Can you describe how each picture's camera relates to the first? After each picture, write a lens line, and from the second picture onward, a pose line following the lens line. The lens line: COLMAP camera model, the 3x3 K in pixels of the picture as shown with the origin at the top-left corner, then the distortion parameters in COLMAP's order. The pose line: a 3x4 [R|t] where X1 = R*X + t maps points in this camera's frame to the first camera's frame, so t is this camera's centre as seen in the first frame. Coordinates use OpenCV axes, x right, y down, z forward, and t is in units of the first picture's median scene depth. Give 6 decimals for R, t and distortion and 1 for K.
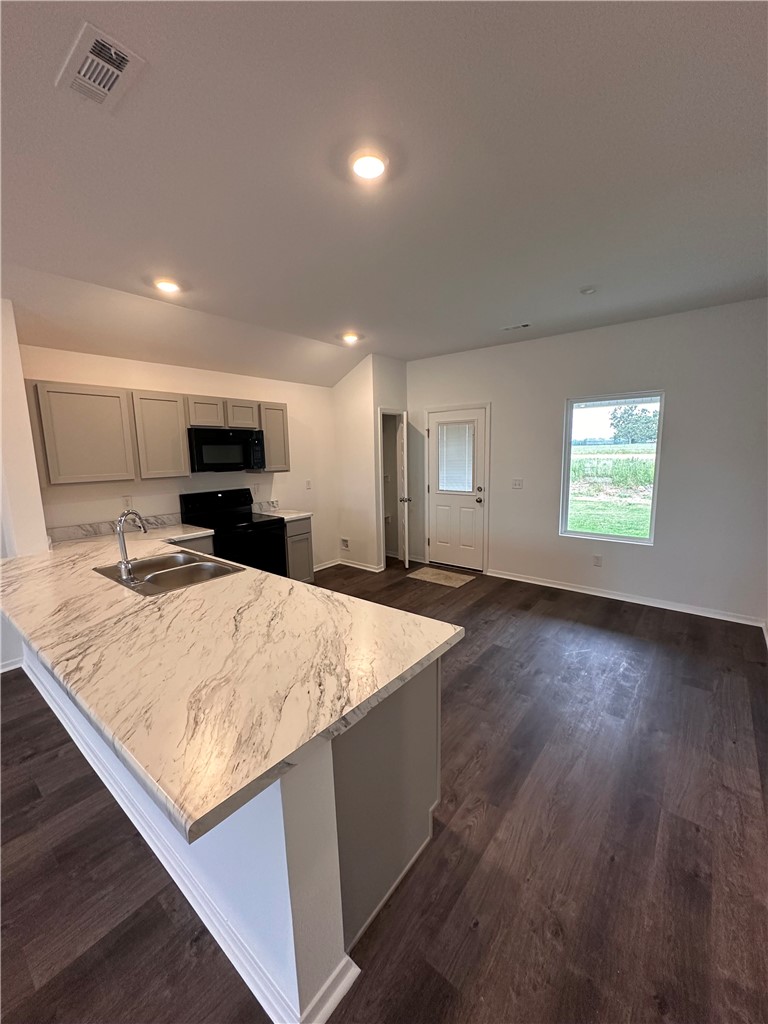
lens RADIAL K [[406.6, 0, 385.2], [0, 406.6, 512.2], [0, 0, 1]] dist [-0.001384, 0.000345]
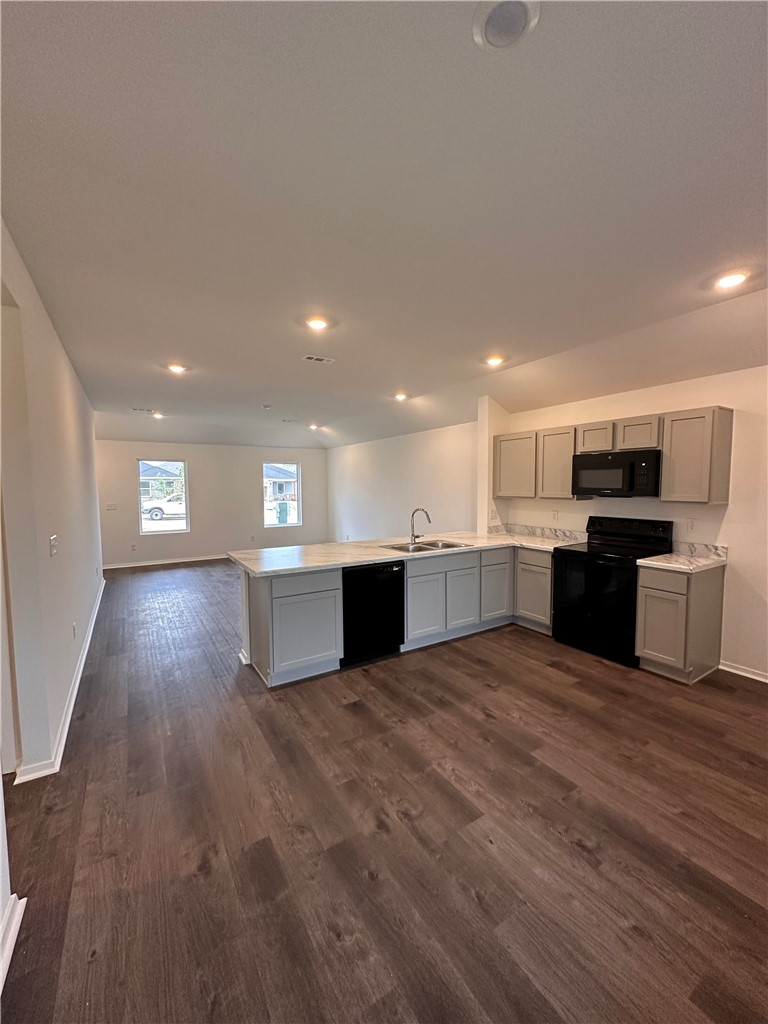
lens RADIAL K [[406.6, 0, 385.2], [0, 406.6, 512.2], [0, 0, 1]] dist [-0.001384, 0.000345]
pose [[-0.328390, 0.084012, -0.940799, 0.824252], [-0.132020, 0.982177, 0.133789, -0.150527], [0.935270, 0.168140, -0.311445, 0.994229]]
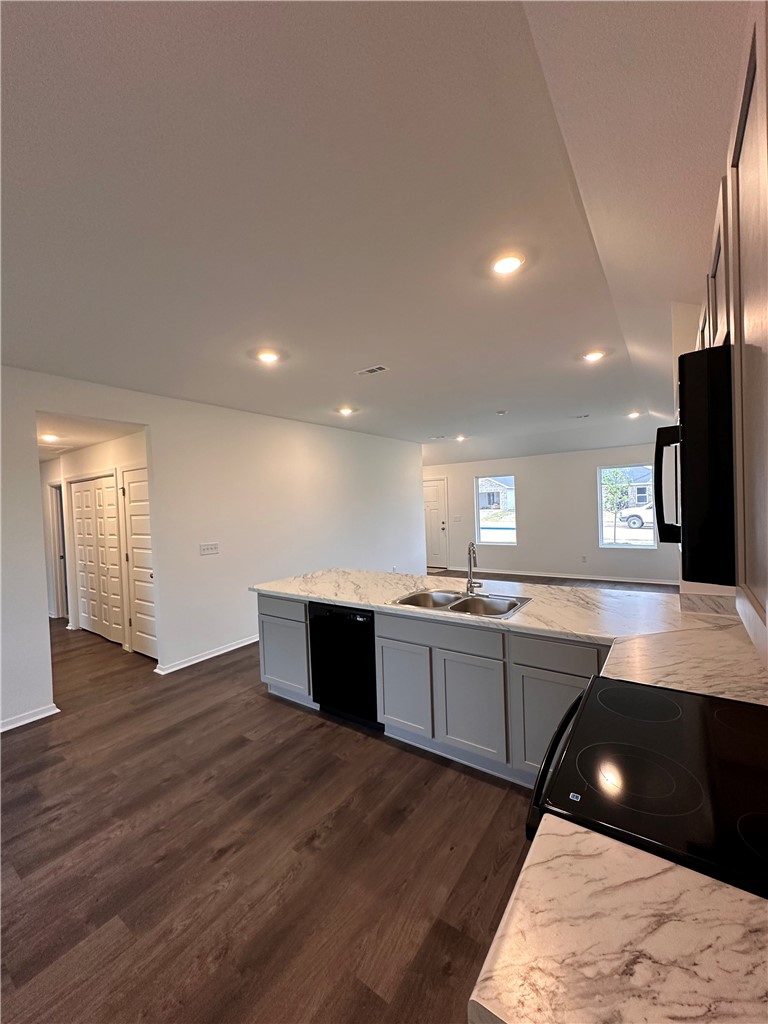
lens RADIAL K [[406.6, 0, 385.2], [0, 406.6, 512.2], [0, 0, 1]] dist [-0.001384, 0.000345]
pose [[-0.996500, 0.061471, -0.056649, -0.214065], [0.050596, 0.982978, 0.176621, -0.222825], [0.066542, 0.173136, -0.982647, 1.498827]]
